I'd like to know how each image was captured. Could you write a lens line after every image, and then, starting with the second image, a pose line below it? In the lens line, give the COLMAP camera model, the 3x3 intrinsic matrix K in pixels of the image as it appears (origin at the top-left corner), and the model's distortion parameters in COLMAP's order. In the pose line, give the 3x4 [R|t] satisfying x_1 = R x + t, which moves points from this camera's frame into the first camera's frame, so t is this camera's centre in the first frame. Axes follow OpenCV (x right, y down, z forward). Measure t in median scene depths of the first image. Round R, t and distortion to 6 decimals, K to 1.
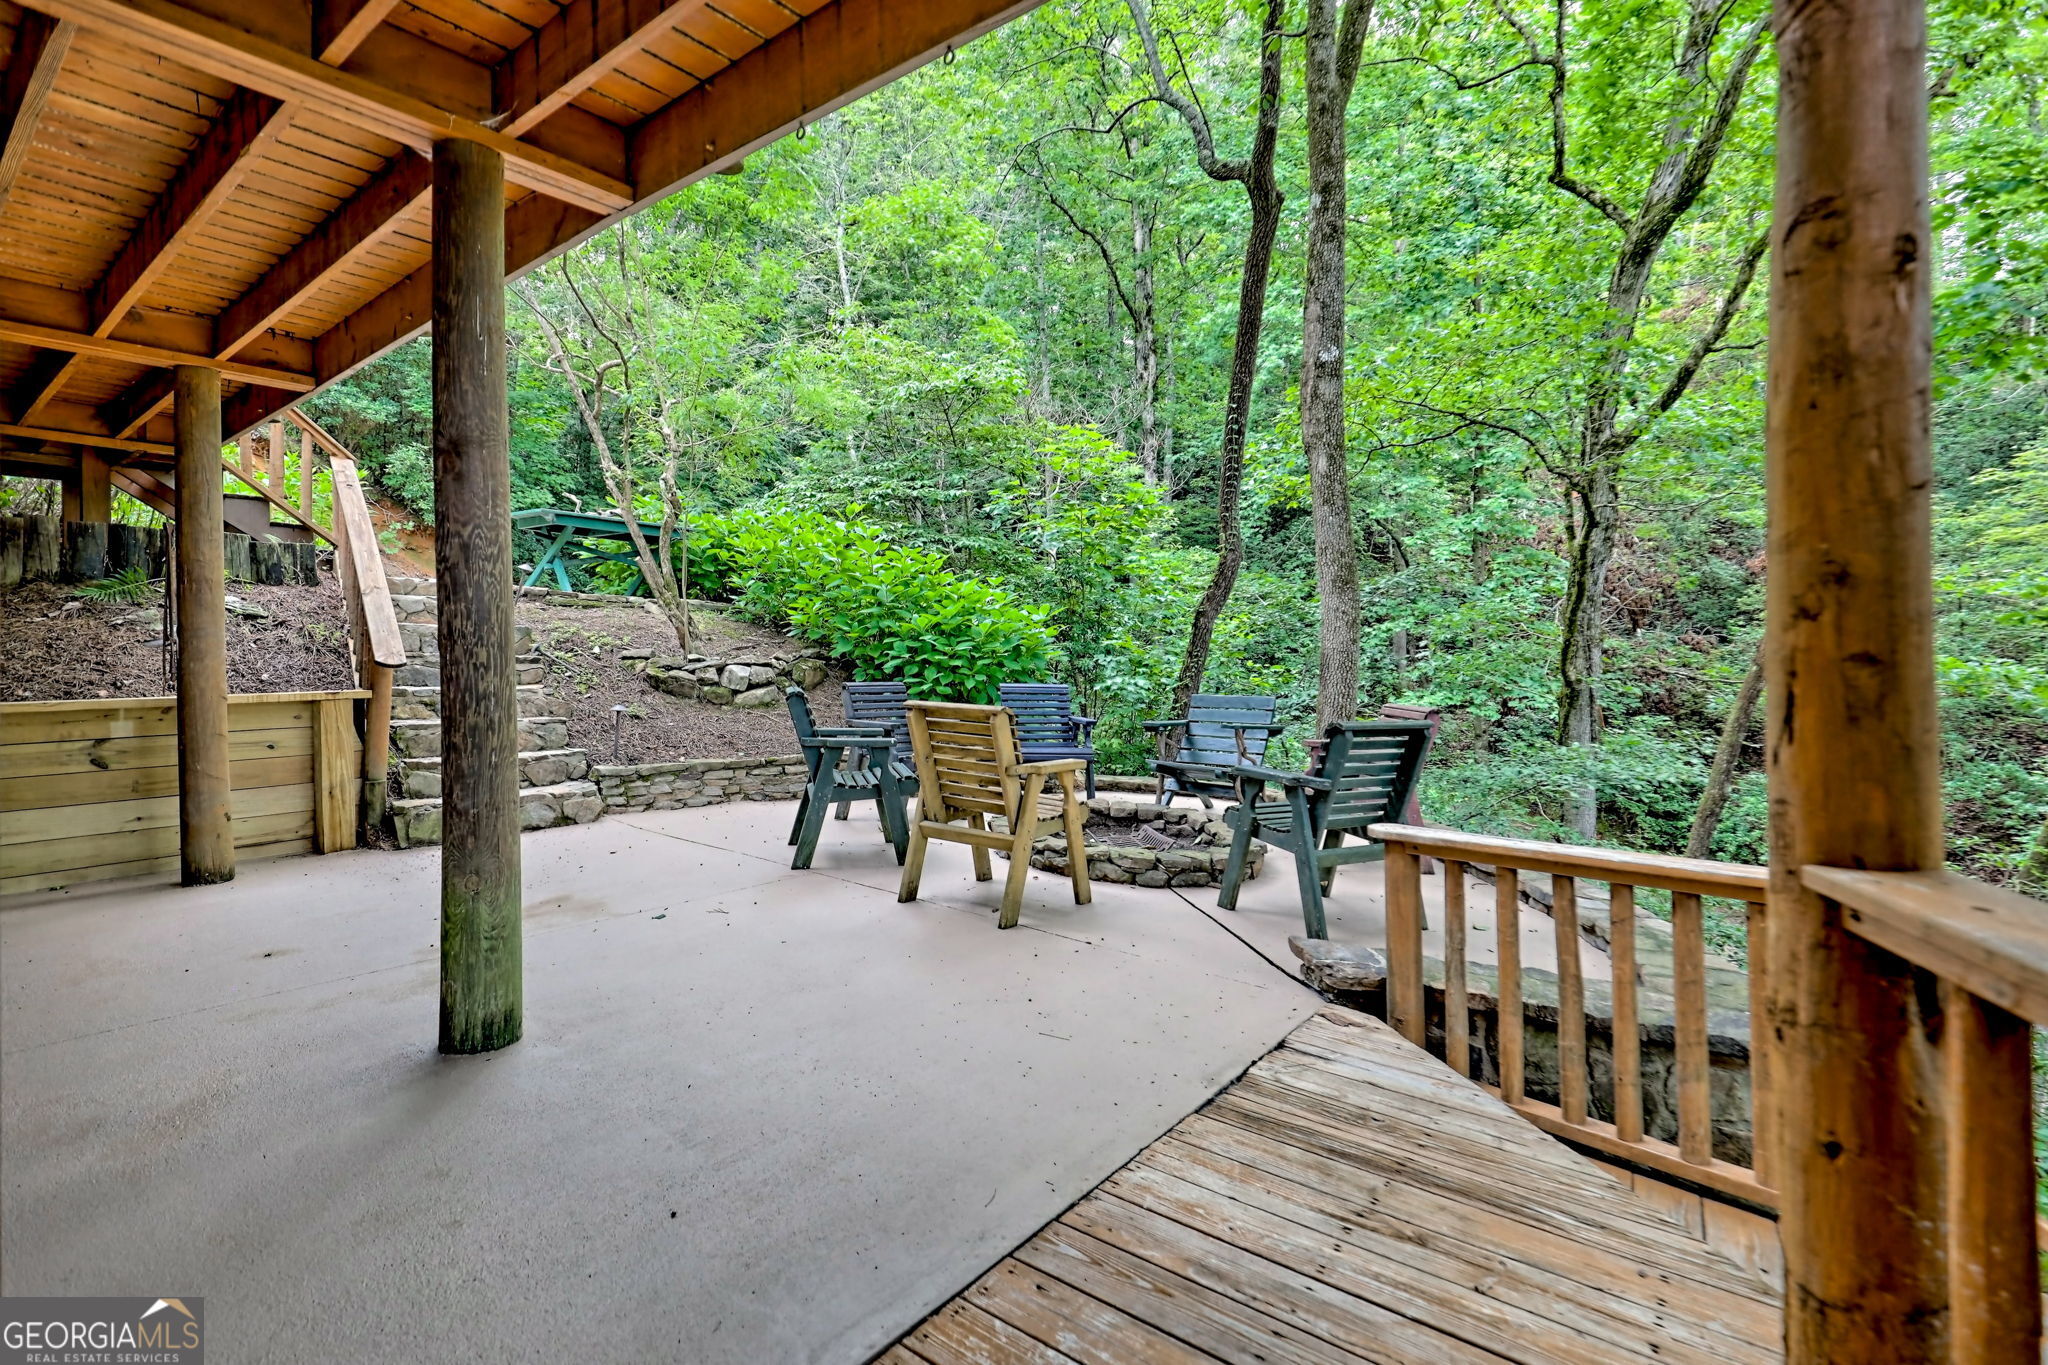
lens RADIAL K [[1000.6, 0, 1065.3], [0, 1000.6, 652.4], [0, 0, 1]] dist [0.000060, 0.000427]
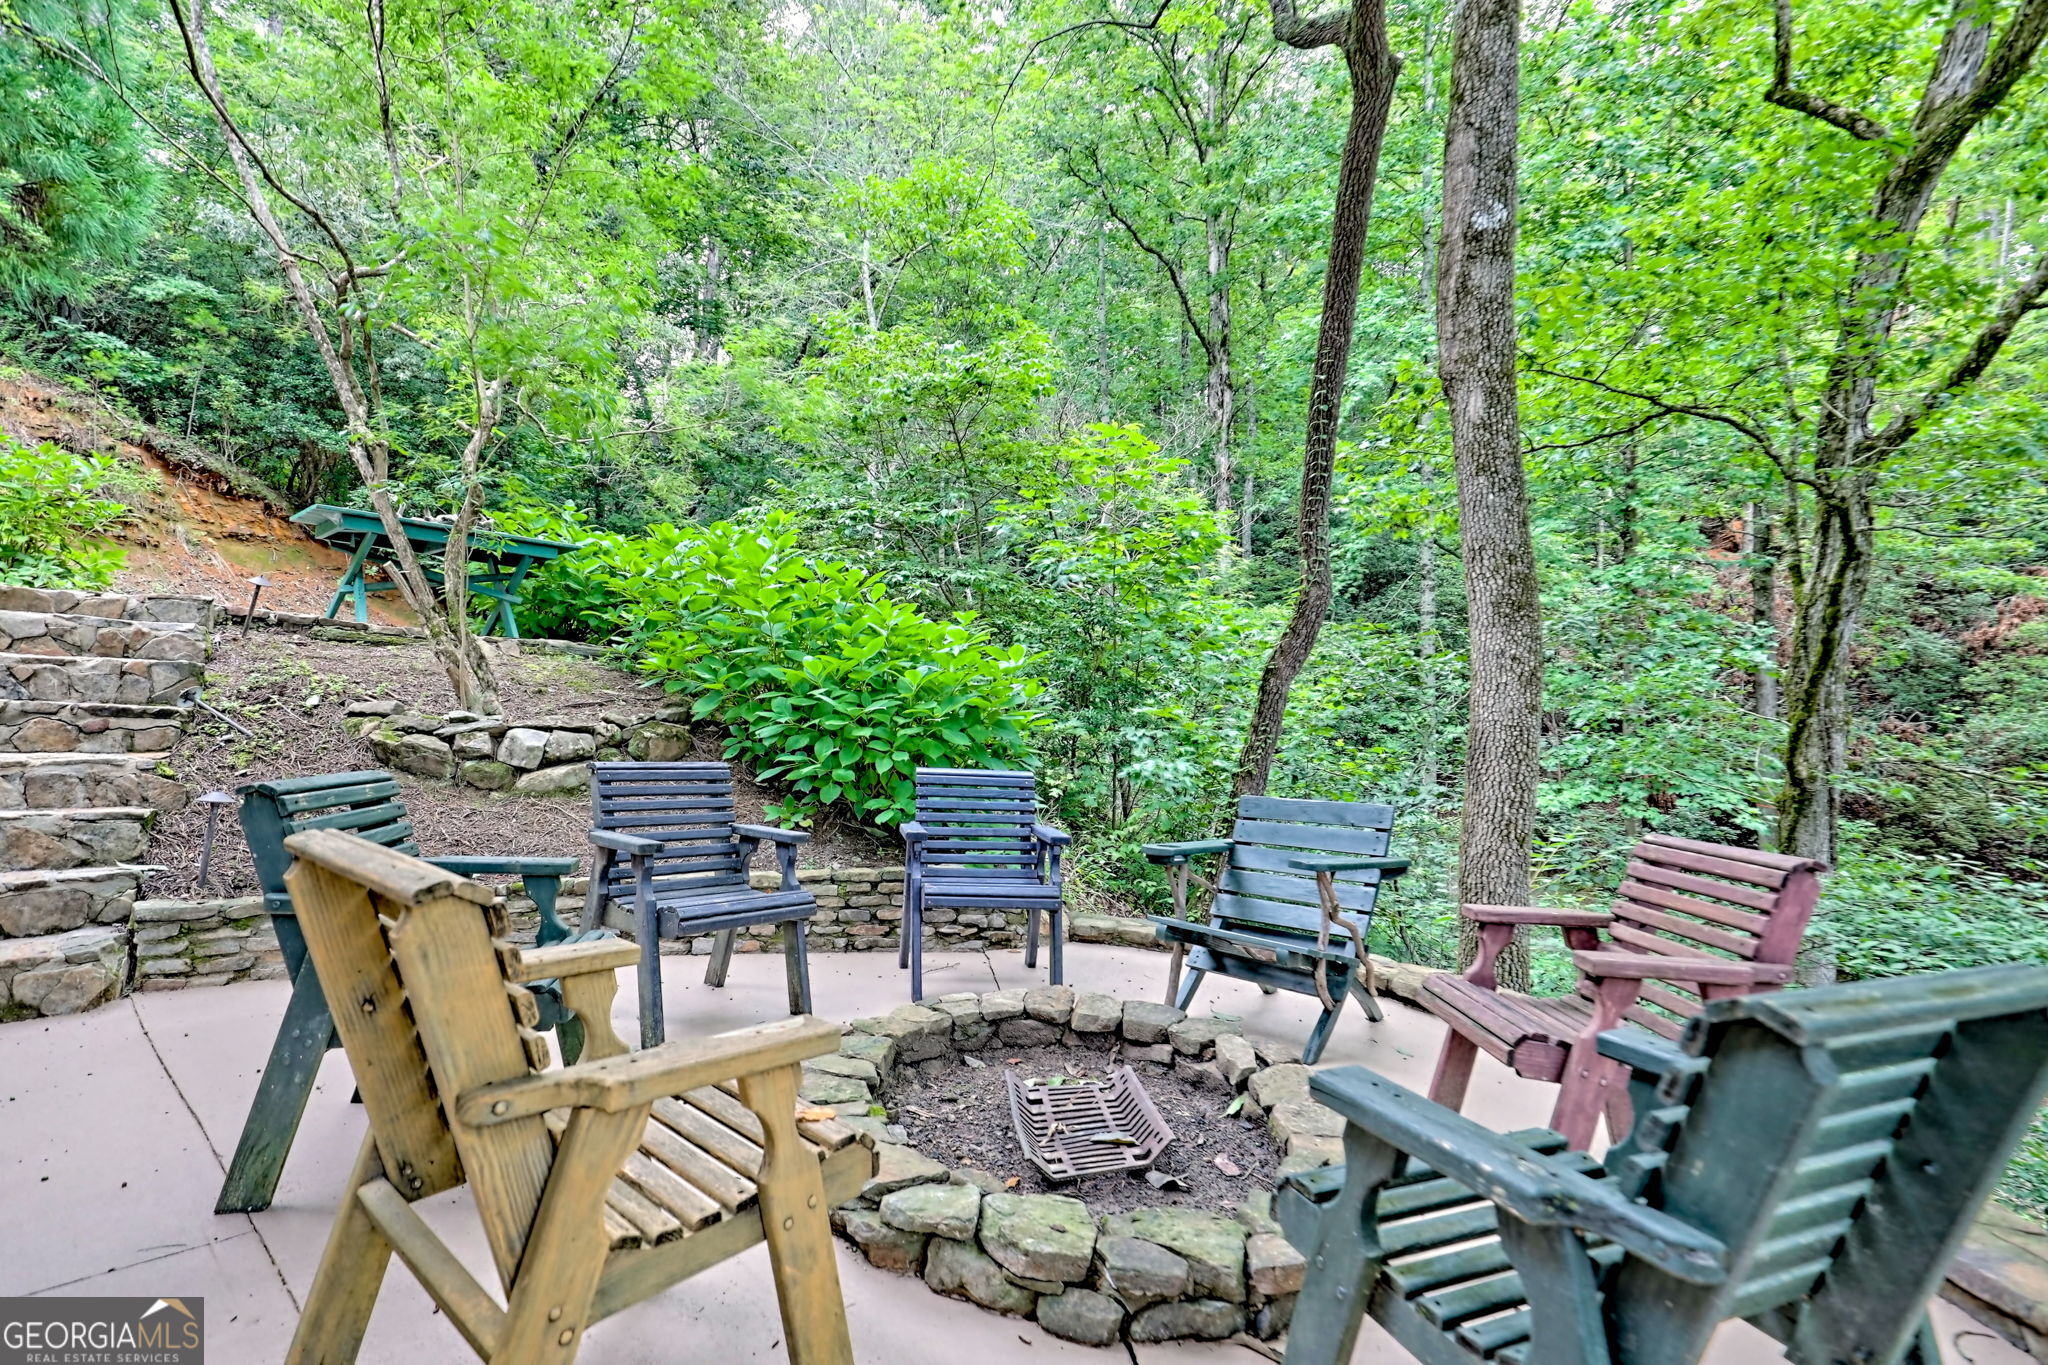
lens RADIAL K [[958.5, 0, 1032.3], [0, 958.5, 698.2], [0, 0, 1]] dist [0.002306, 0.000628]
pose [[0.991984, 0.015446, -0.125419, 0.067862], [-0.019489, 0.999327, -0.031074, 0.005325], [0.124855, 0.033270, 0.991617, 0.390560]]
